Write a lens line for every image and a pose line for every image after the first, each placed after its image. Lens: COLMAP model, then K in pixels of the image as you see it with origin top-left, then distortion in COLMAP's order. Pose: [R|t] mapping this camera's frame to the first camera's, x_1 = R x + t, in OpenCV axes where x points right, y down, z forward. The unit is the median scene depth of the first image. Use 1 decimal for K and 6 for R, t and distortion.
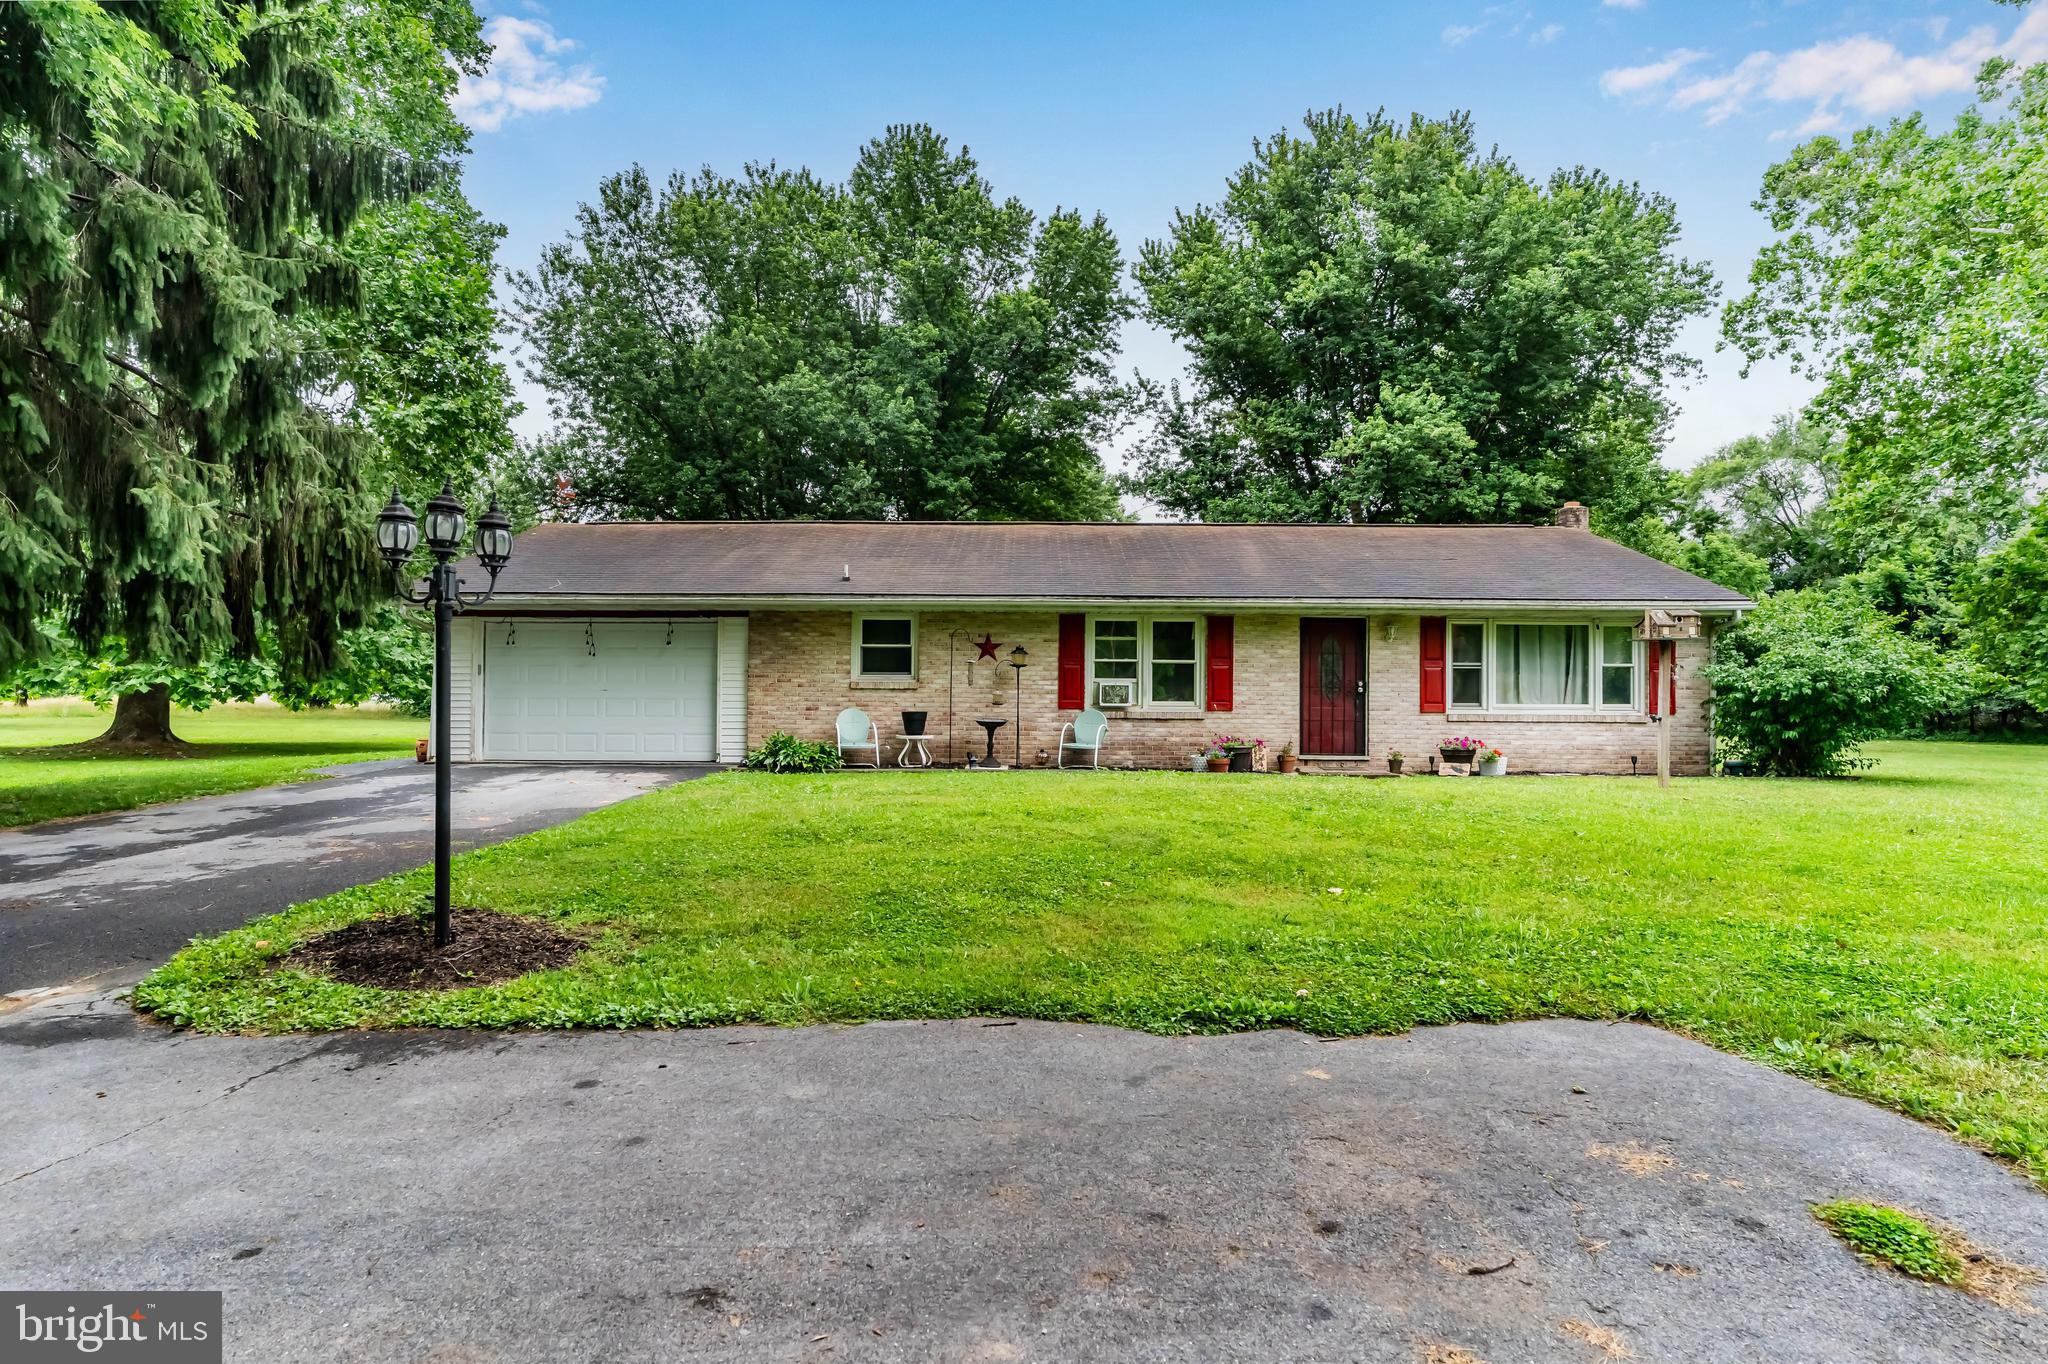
lens RADIAL K [[1076.2, 0, 1024.0], [0, 1076.2, 682.0], [0, 0, 1]] dist [-0.000593, 0.000259]
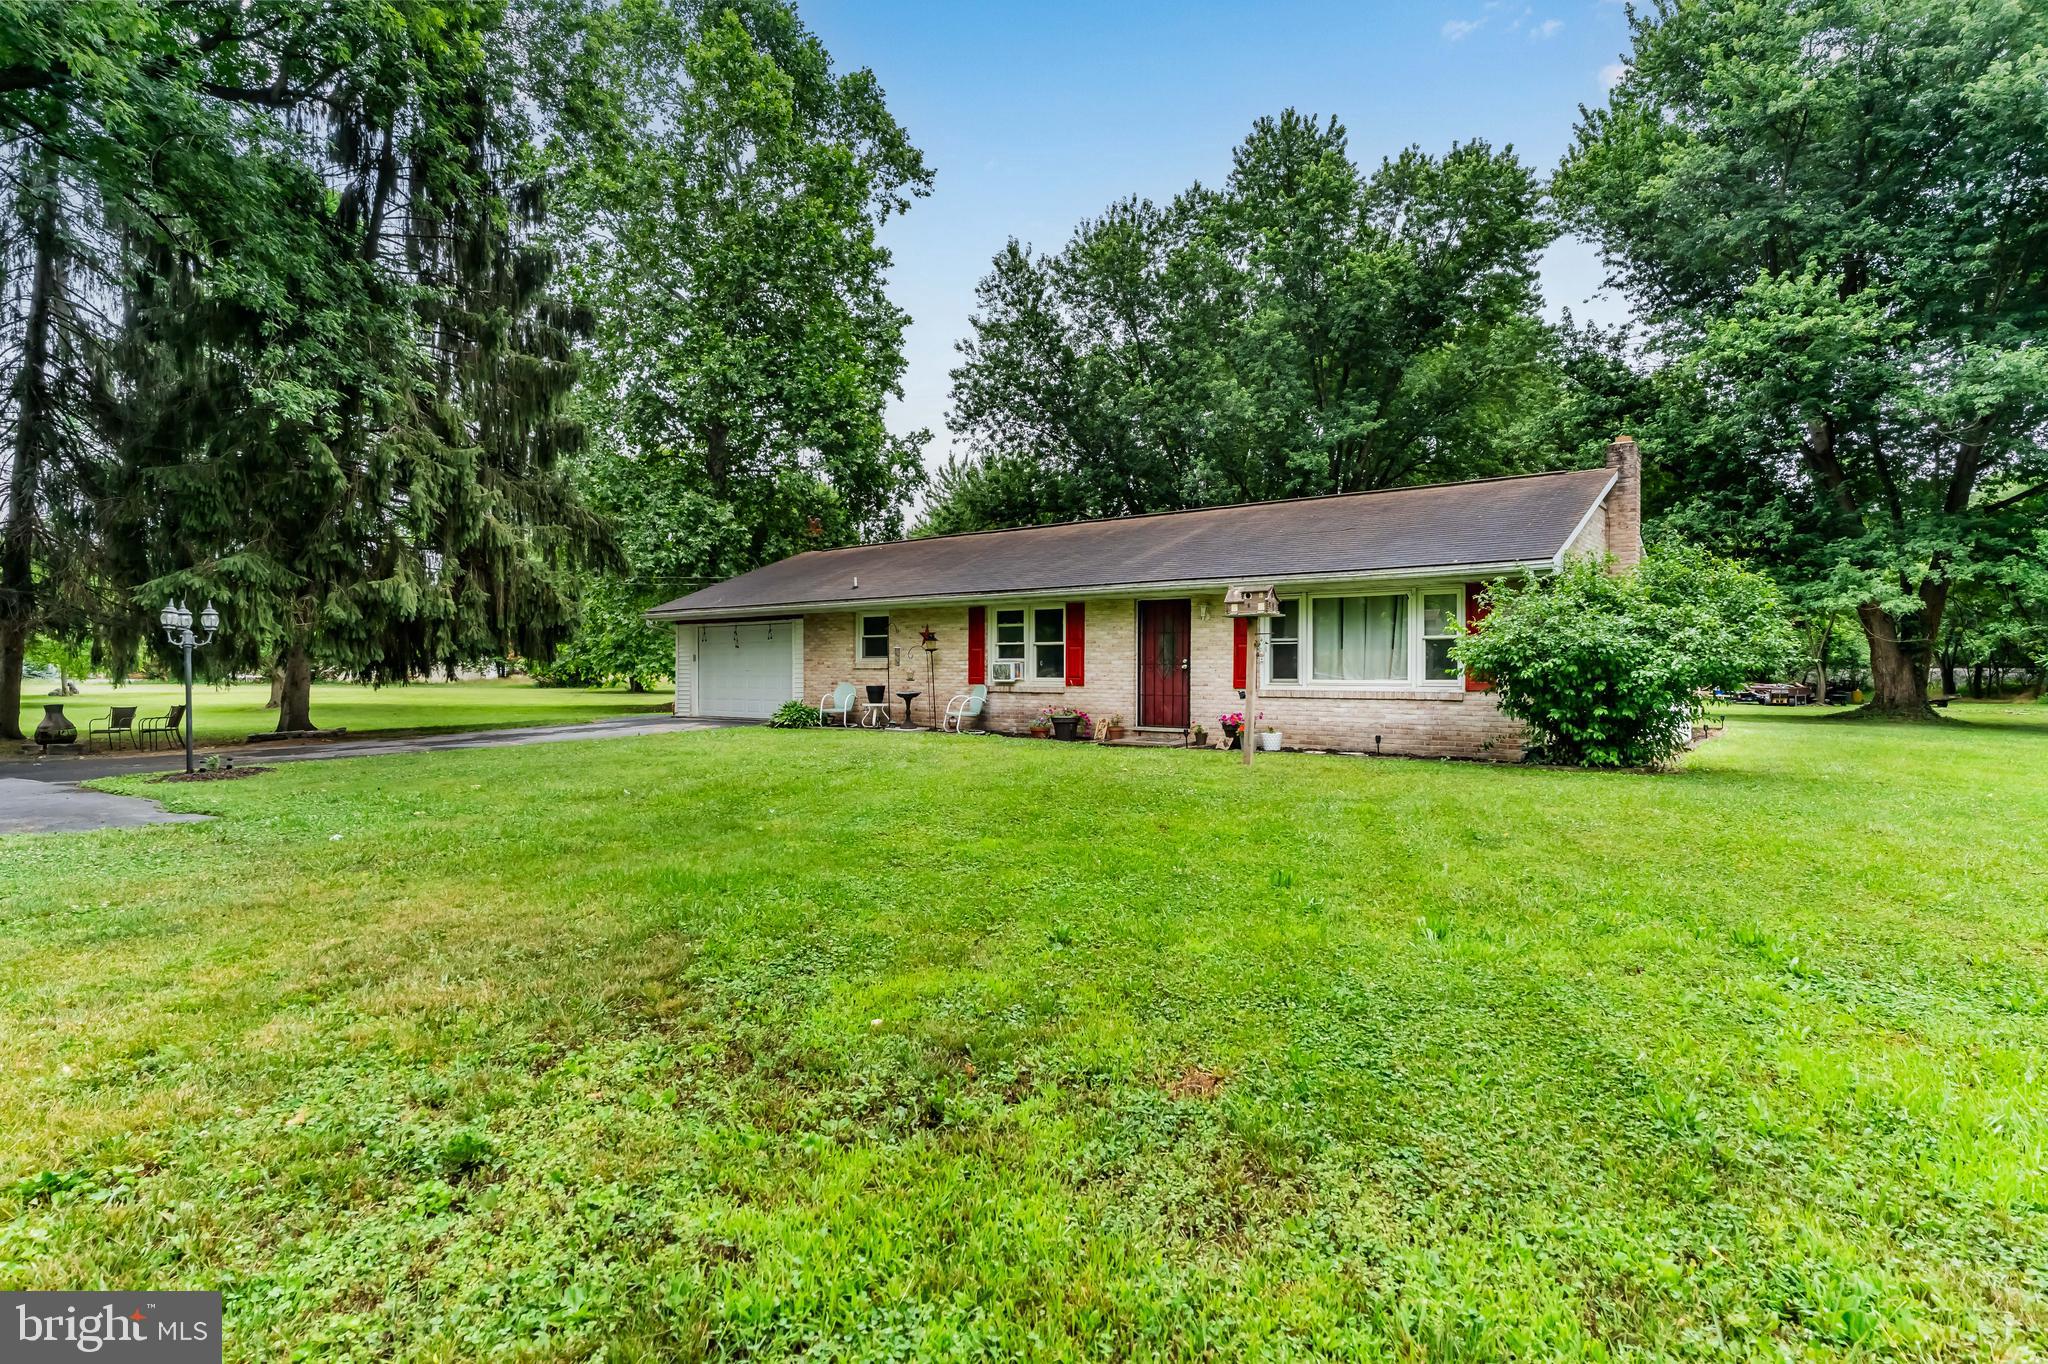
lens RADIAL K [[1076.2, 0, 1024.0], [0, 1076.2, 682.0], [0, 0, 1]] dist [-0.000593, 0.000259]
pose [[0.787185, 0.000167, -0.616716, 0.836684], [0.016506, 0.999636, 0.021338, -0.002509], [0.616495, -0.026977, 0.786896, 0.068331]]
